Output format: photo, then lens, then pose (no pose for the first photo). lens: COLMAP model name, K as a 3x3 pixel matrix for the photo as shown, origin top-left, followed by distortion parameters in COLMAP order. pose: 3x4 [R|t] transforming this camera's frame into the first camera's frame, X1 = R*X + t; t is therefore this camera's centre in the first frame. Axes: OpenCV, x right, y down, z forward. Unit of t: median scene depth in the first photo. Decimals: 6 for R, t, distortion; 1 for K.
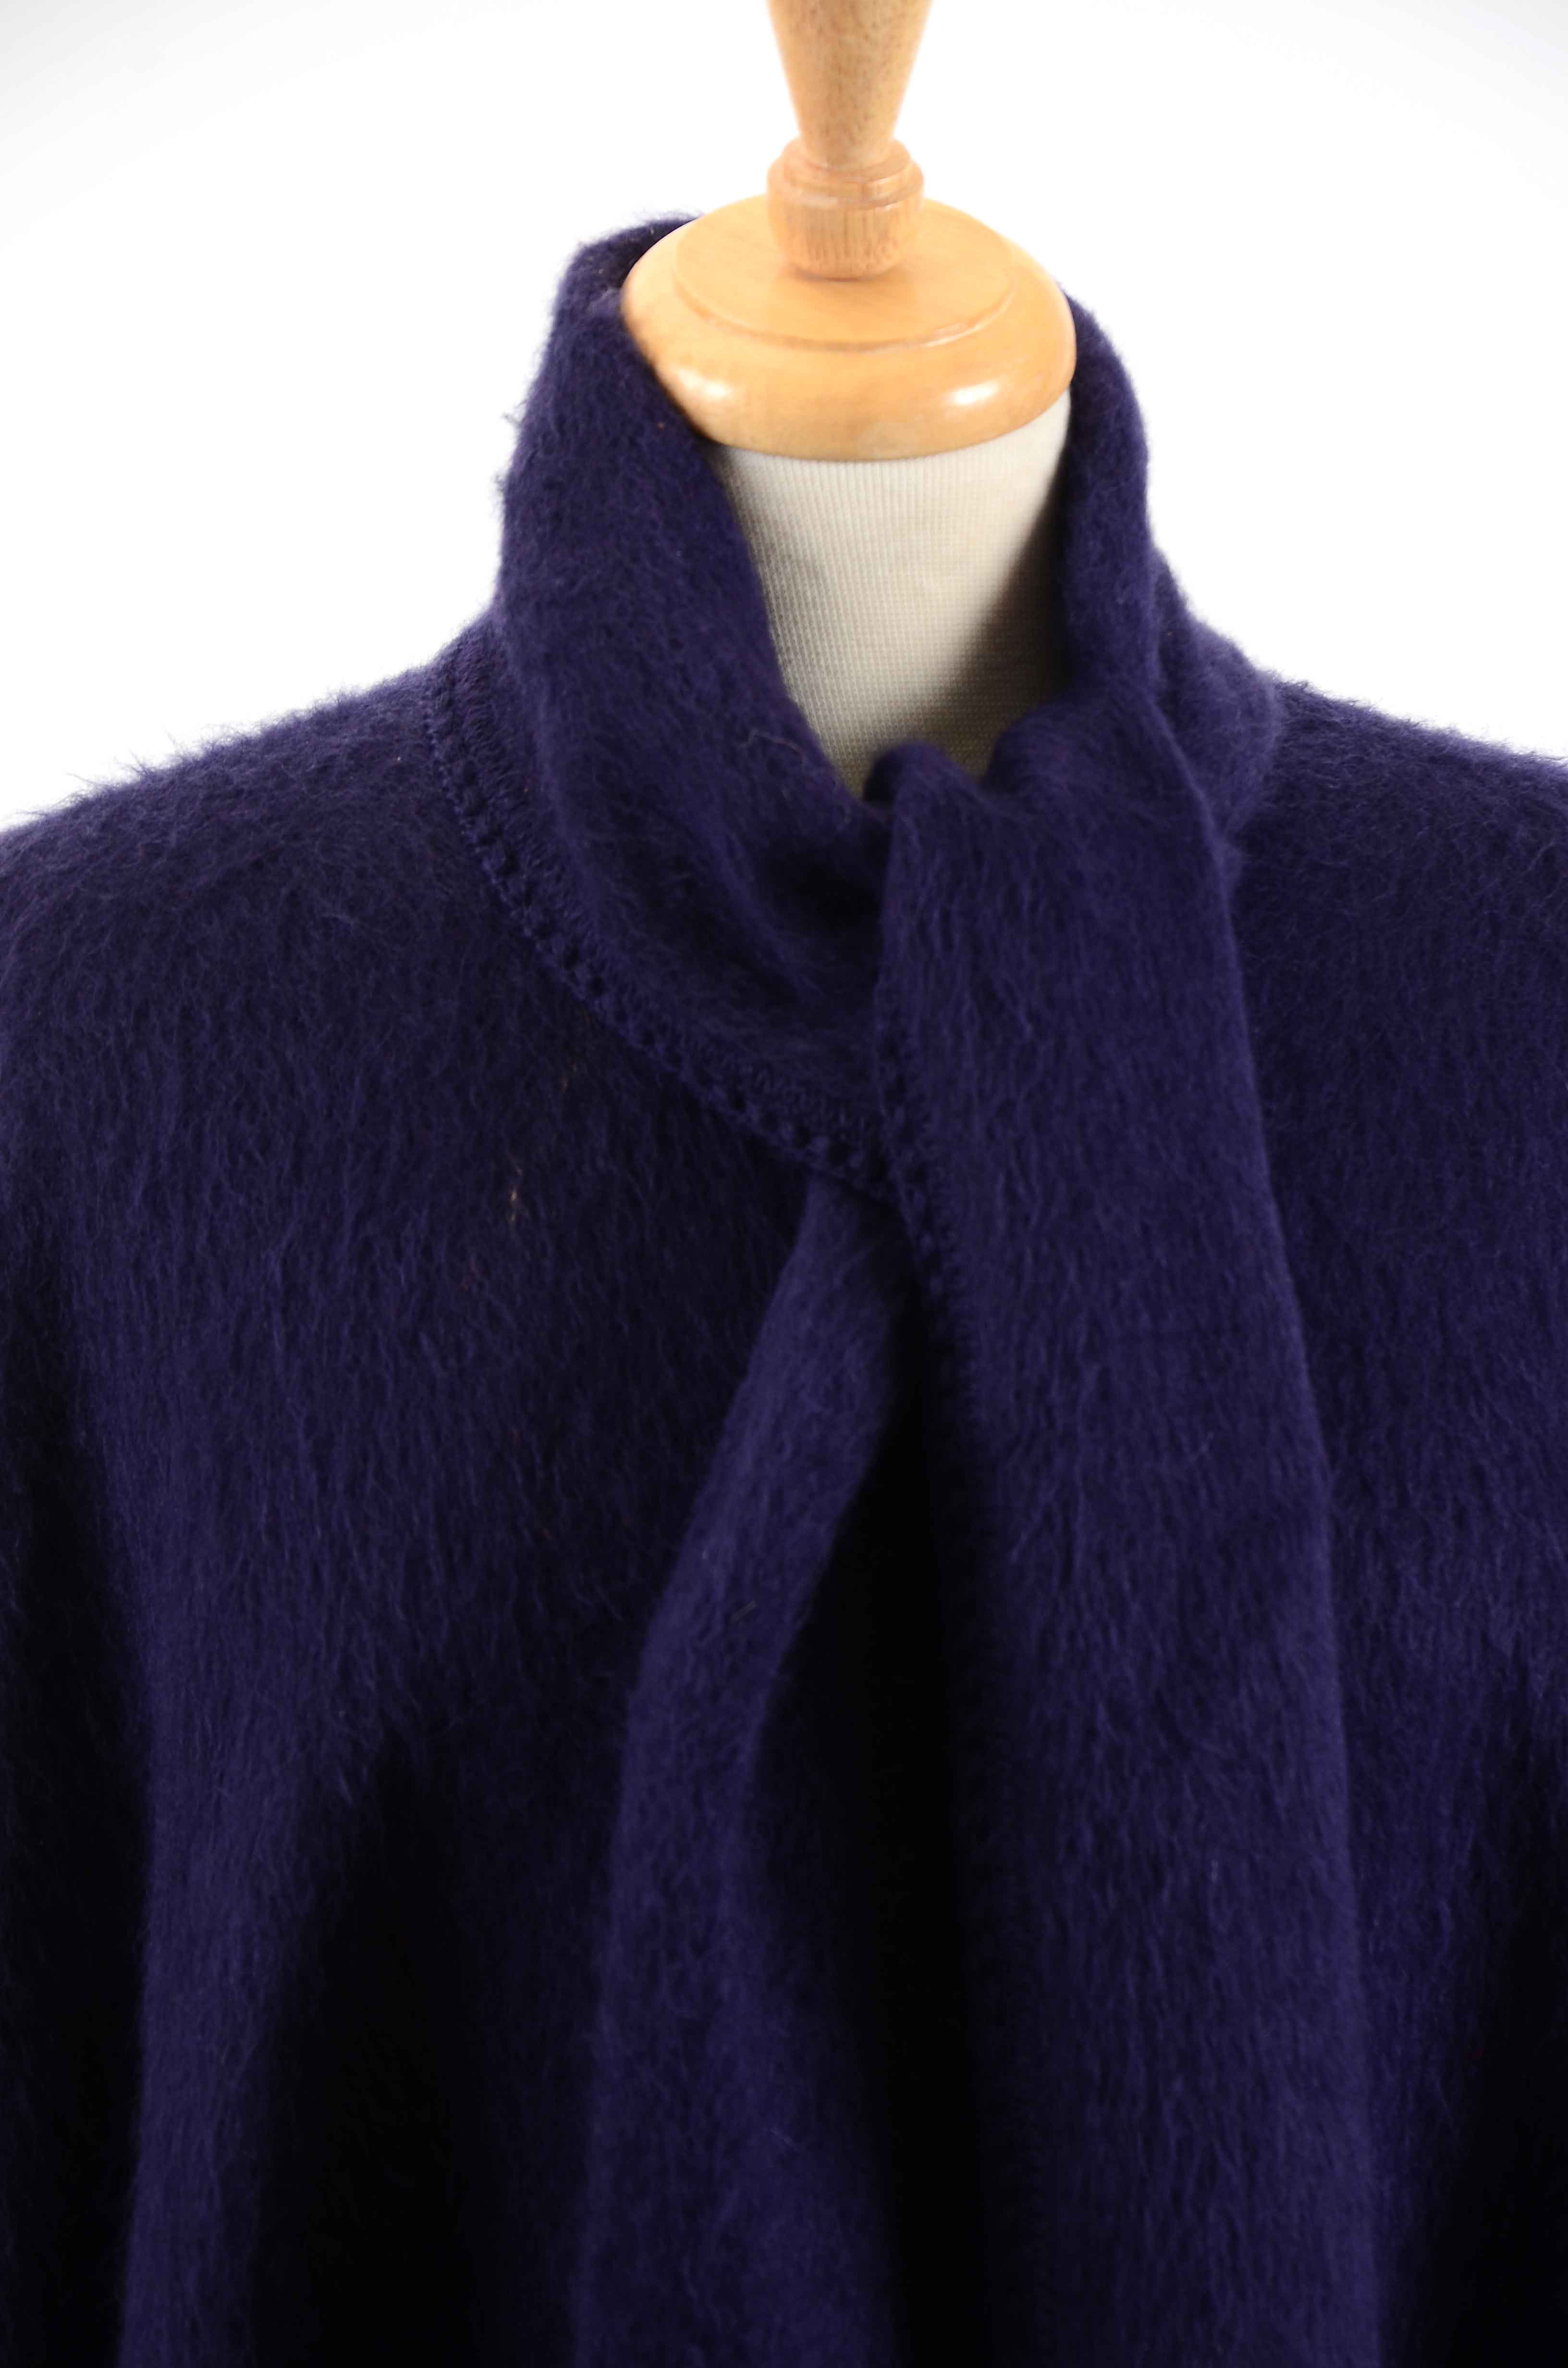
lens RADIAL K [[10196.9, 0, 784.0], [0, 10196.9, 1184.0], [0, 0, 1]] dist [1.352848, 5.215348]
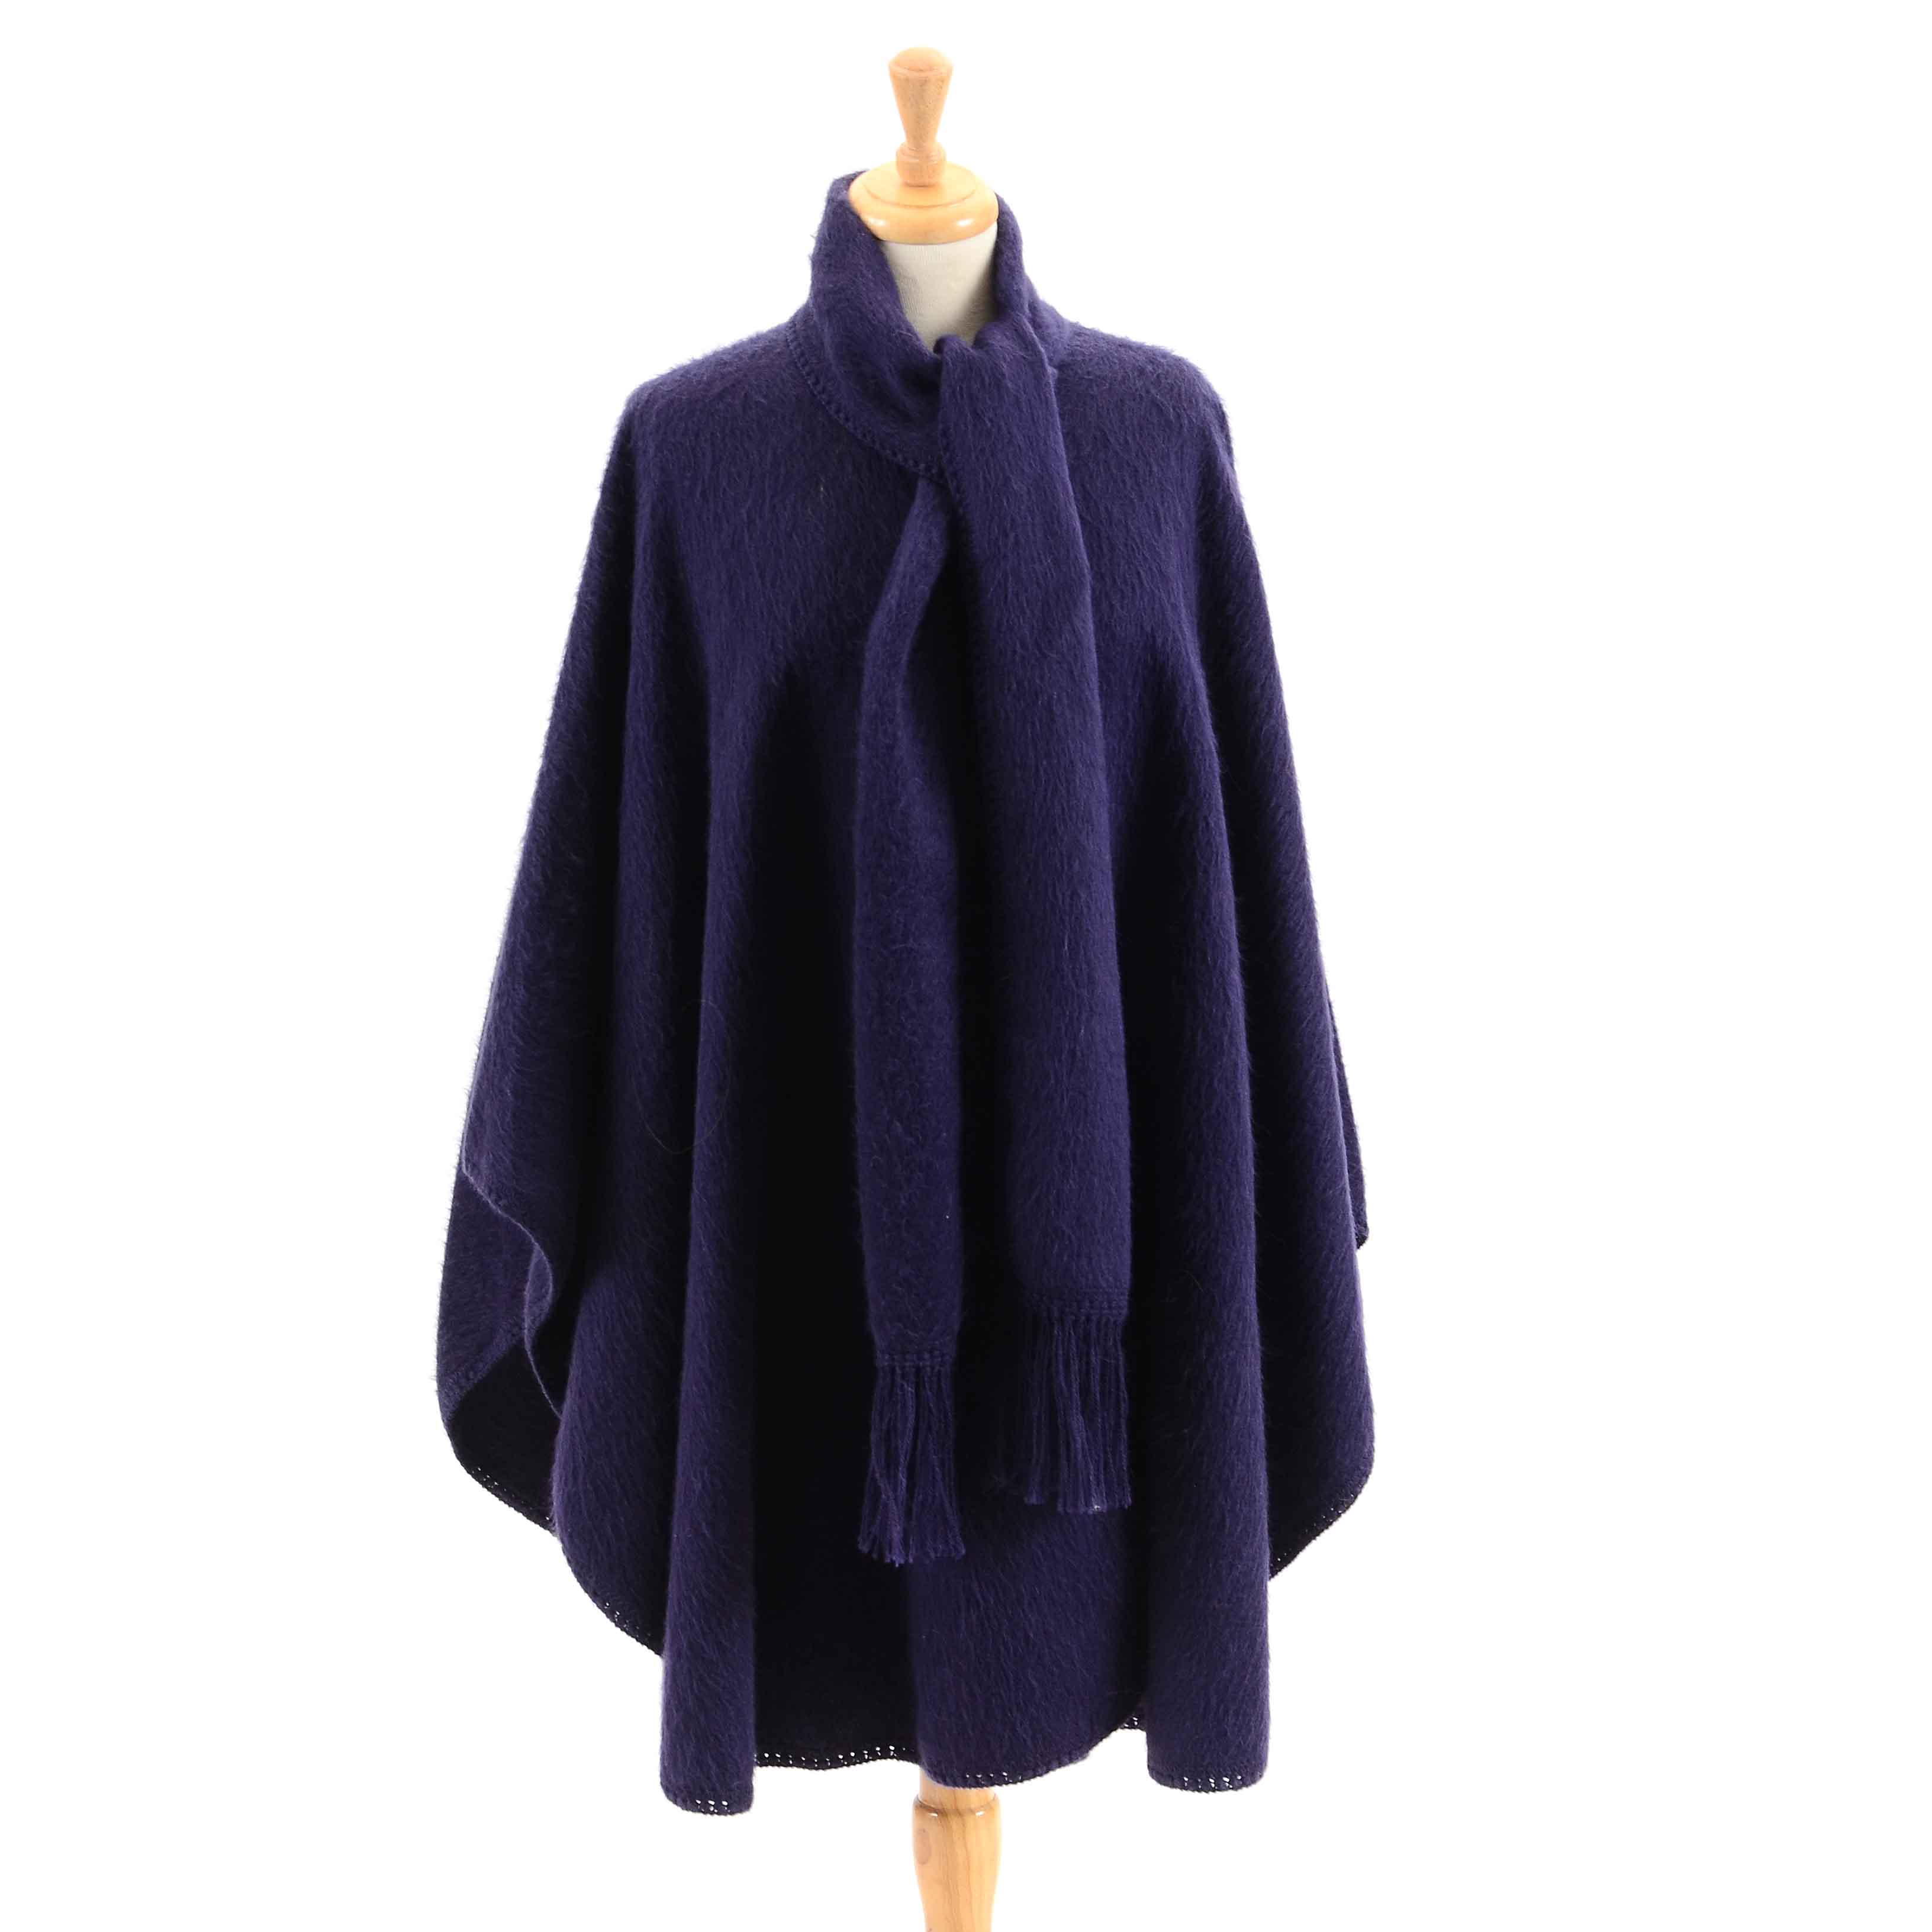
lens RADIAL K [[5122.0, 0, 966.0], [0, 5122.0, 966.0], [0, 0, 1]] dist [0.322914, -0.777962]
pose [[0.999449, -0.027532, 0.018565, -0.015892], [0.027008, 0.999246, 0.027910, 0.102564], [-0.019319, -0.027394, 0.999438, -0.543106]]
